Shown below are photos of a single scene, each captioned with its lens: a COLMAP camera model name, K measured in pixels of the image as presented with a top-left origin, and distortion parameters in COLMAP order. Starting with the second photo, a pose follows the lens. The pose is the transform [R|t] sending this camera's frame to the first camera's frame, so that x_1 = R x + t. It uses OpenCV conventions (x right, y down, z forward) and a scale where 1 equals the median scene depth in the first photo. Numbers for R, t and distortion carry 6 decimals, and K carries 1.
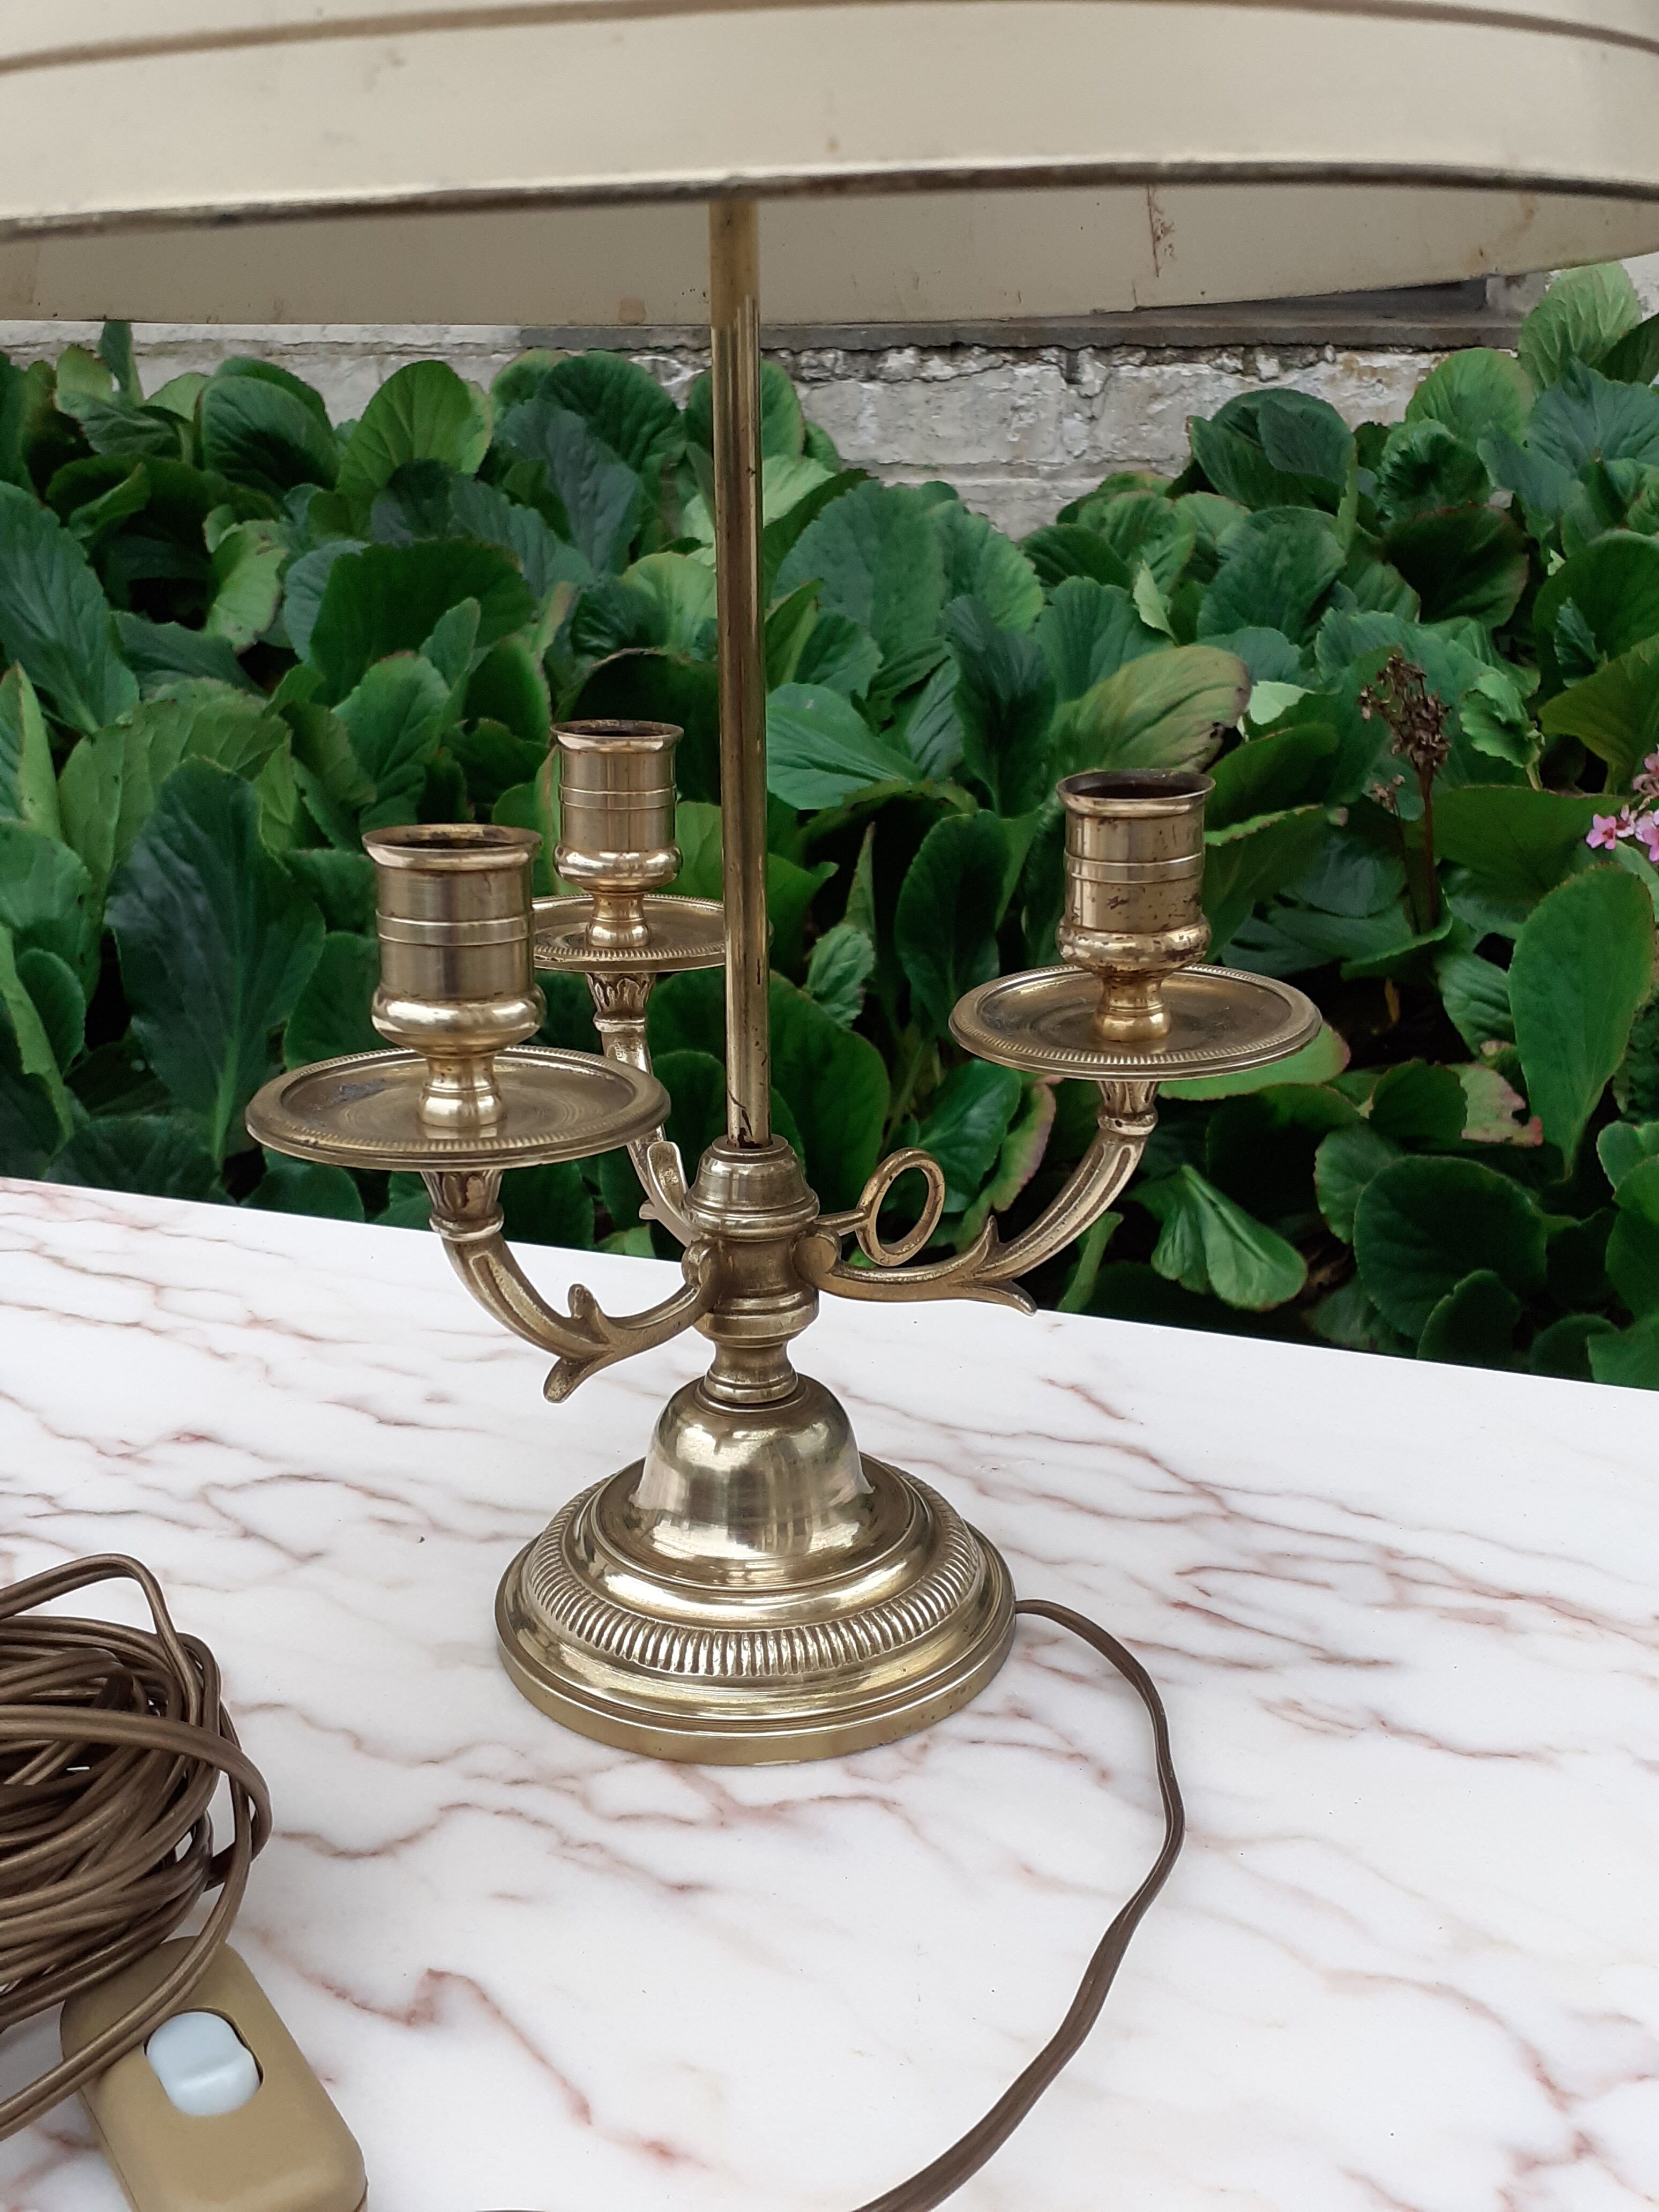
lens RADIAL K [[1797.1, 0, 829.5], [0, 1797.1, 1106.0], [0, 0, 1]] dist [0.033185, -0.007379]
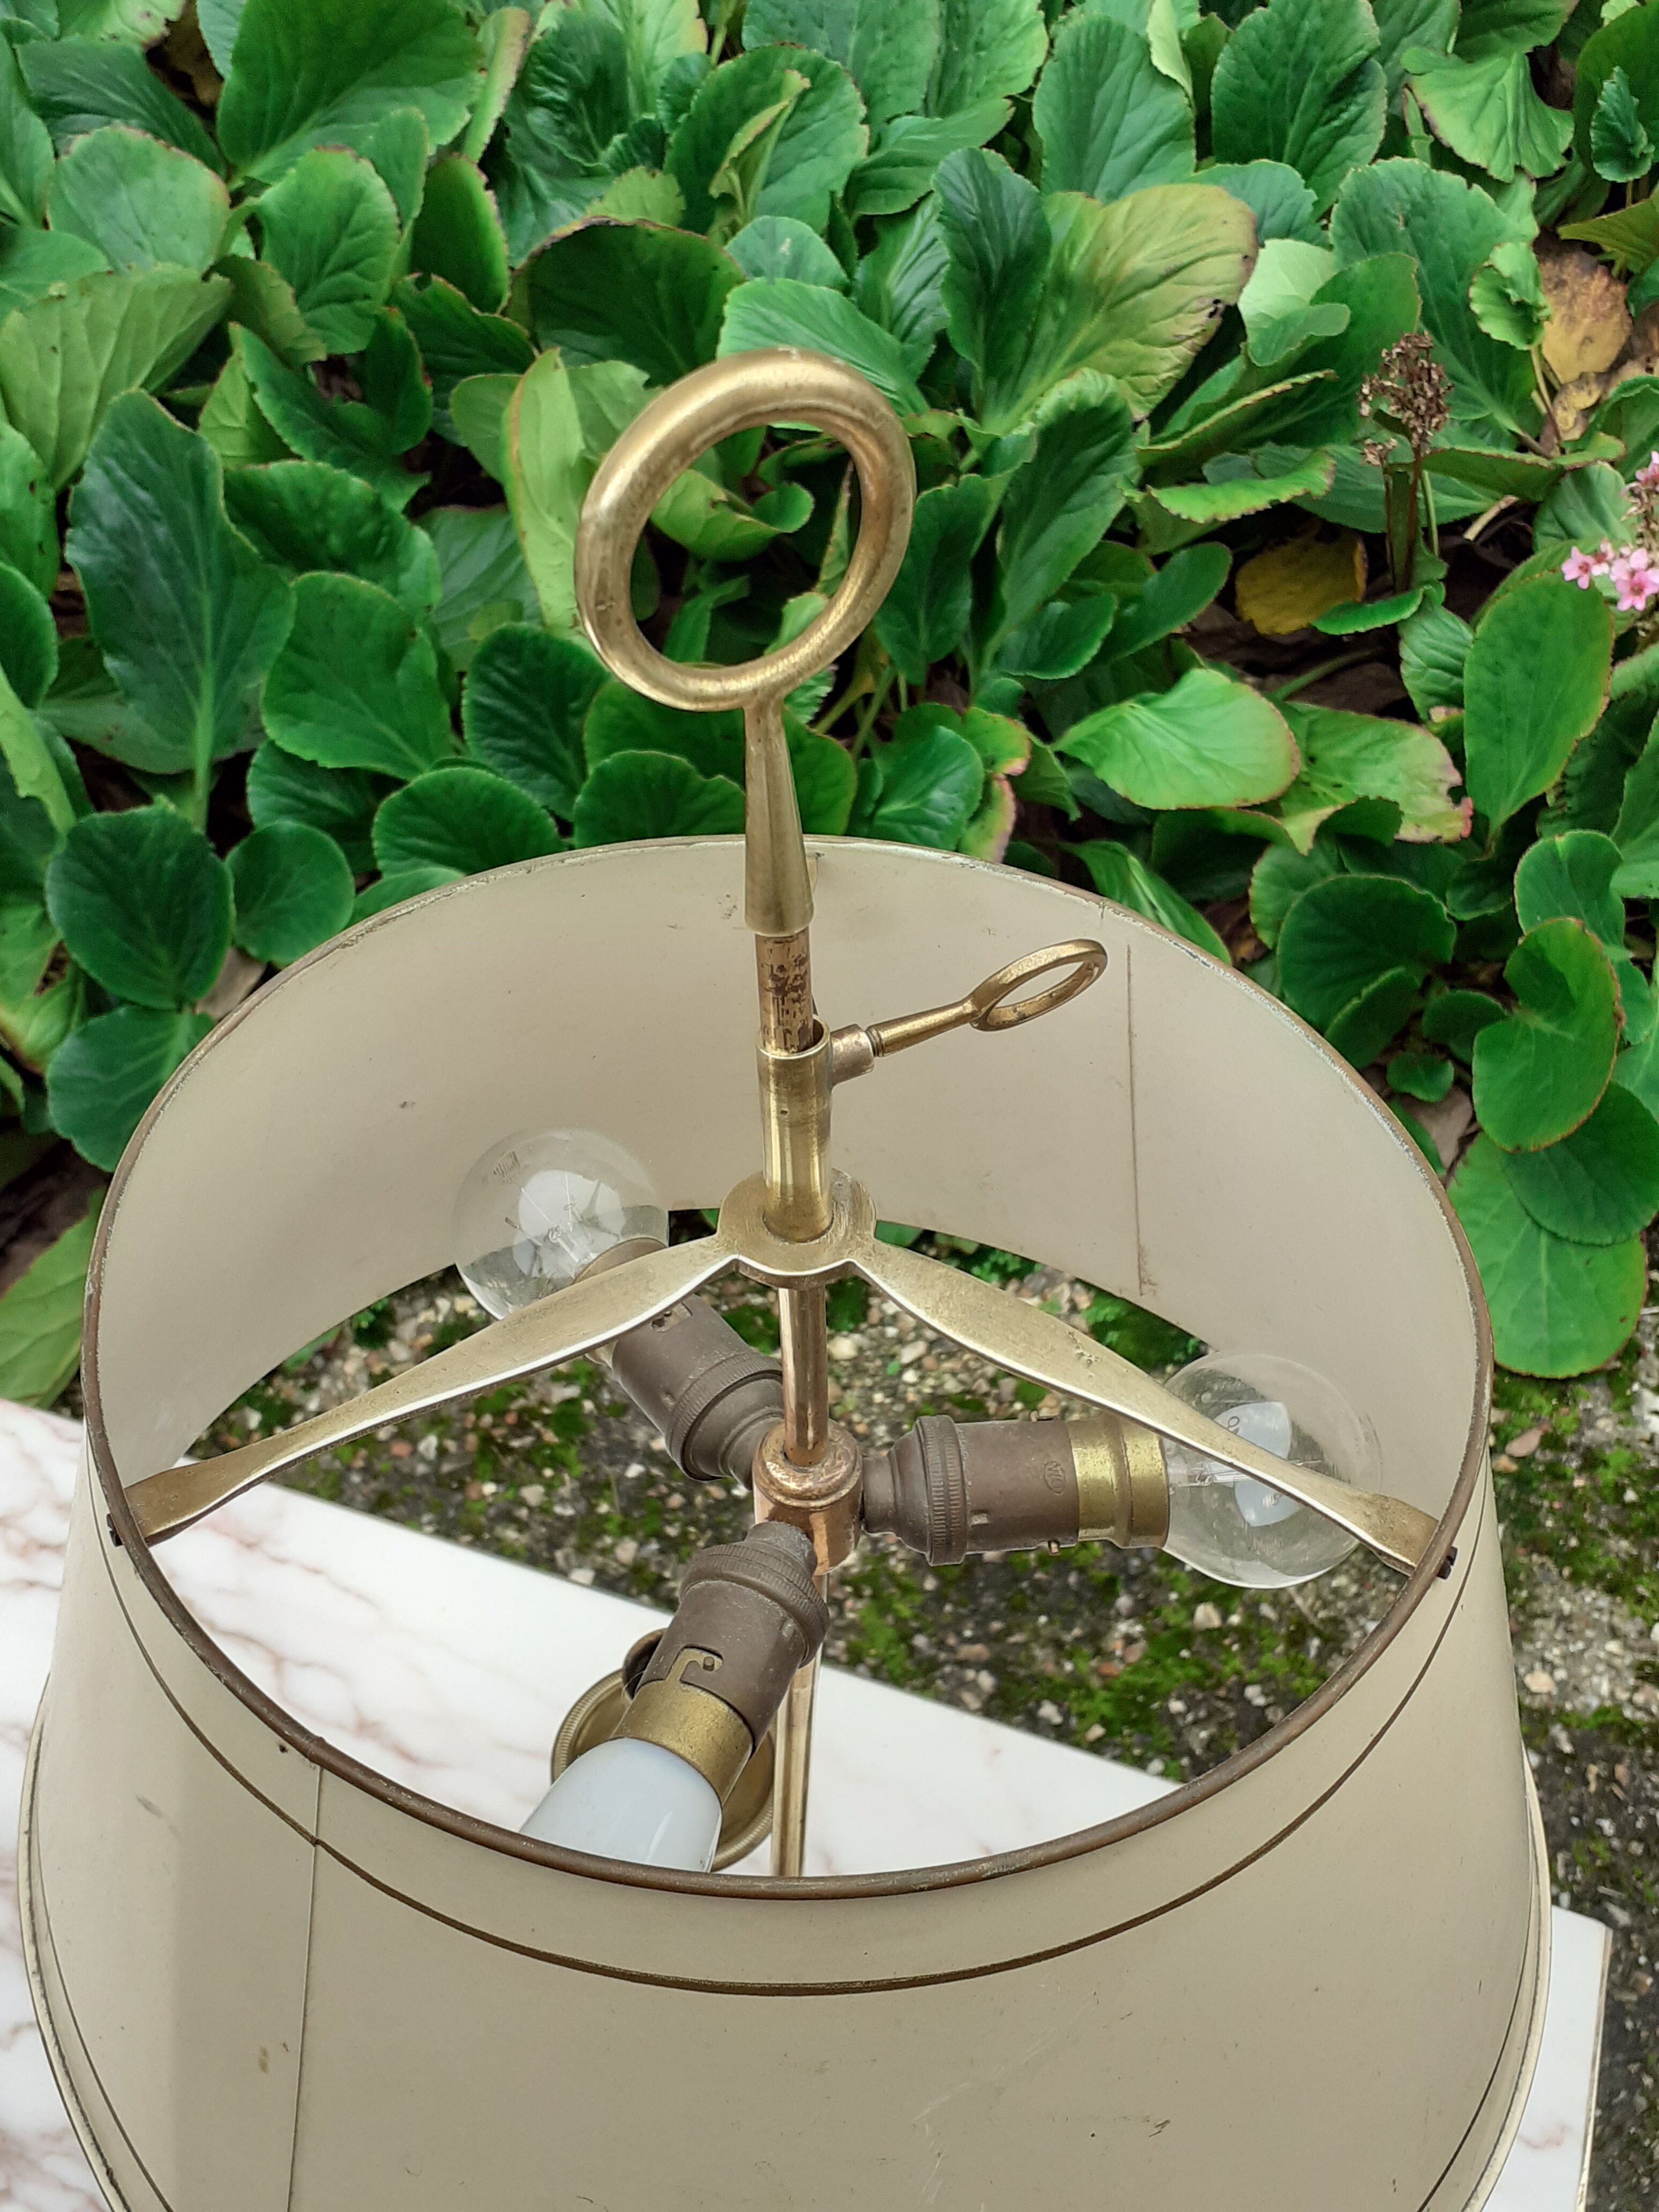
lens RADIAL K [[1712.4, 0, 822.7], [0, 1712.4, 1162.7], [0, 0, 1]] dist [0.008253, -0.046393]
pose [[0.999088, 0.027503, 0.032676, -0.009611], [-0.037816, 0.925250, 0.377468, -0.139090], [-0.019852, -0.378359, 0.925446, 0.004325]]
